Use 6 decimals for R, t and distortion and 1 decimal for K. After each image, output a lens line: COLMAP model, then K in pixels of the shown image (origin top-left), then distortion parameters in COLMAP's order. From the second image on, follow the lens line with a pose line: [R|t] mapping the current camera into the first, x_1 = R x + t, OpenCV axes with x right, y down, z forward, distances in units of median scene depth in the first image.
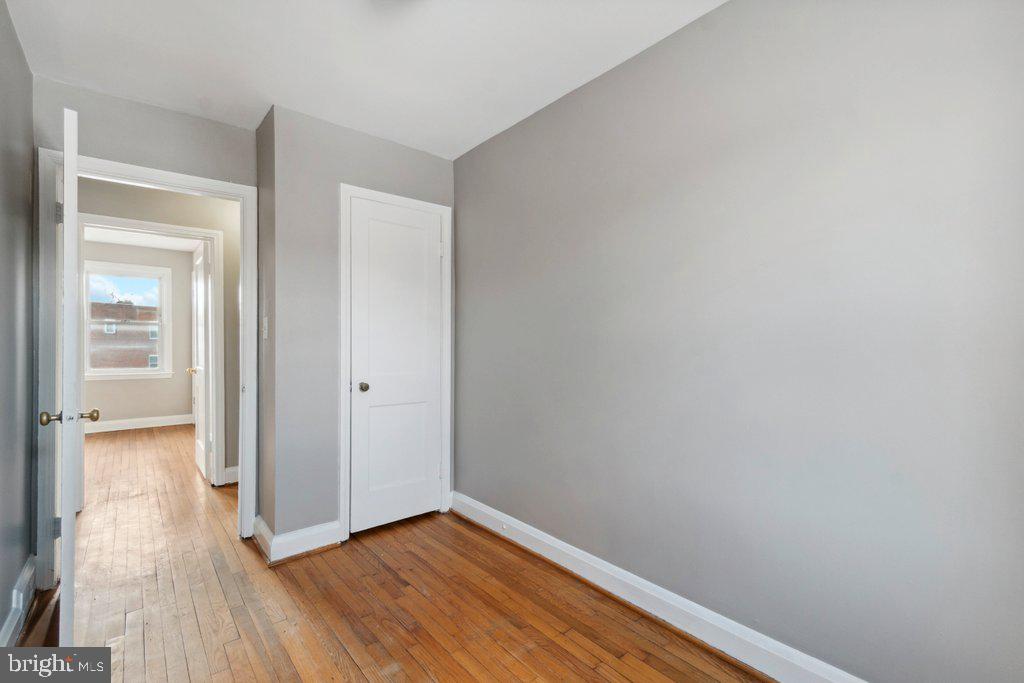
lens RADIAL K [[441.9, 0, 511.7], [0, 441.9, 338.2], [0, 0, 1]] dist [0.003923, 0.000473]
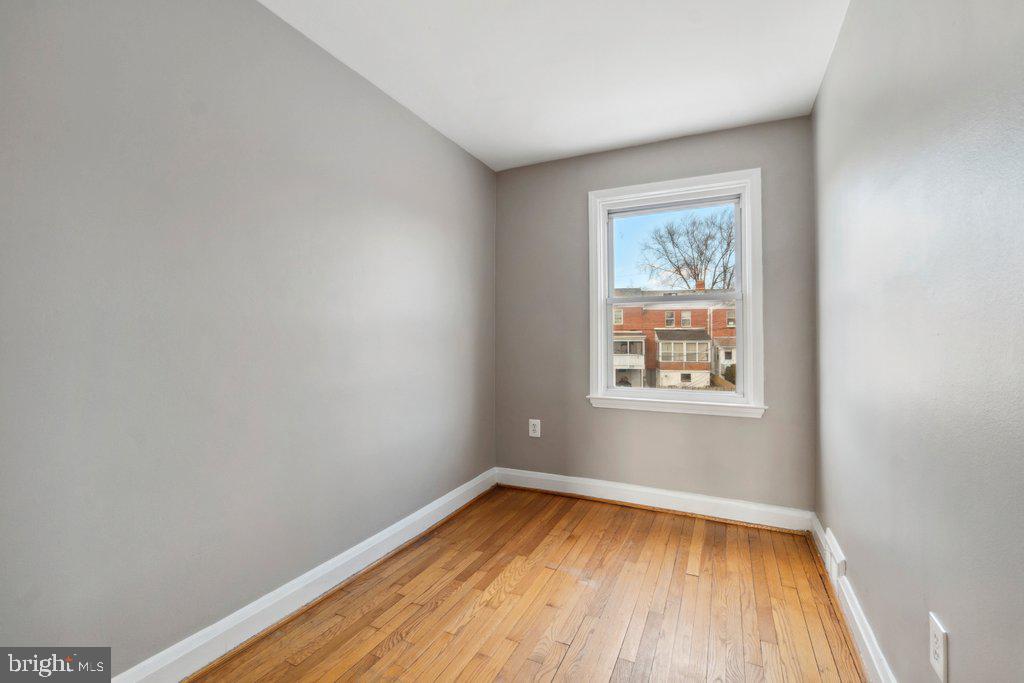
lens RADIAL K [[441.9, 0, 511.7], [0, 441.9, 338.2], [0, 0, 1]] dist [0.003923, 0.000473]
pose [[-0.394625, 0.006413, 0.918820, -0.879438], [-0.000655, 0.999973, -0.007261, 0.051351], [-0.918842, -0.003467, -0.394611, 1.124033]]
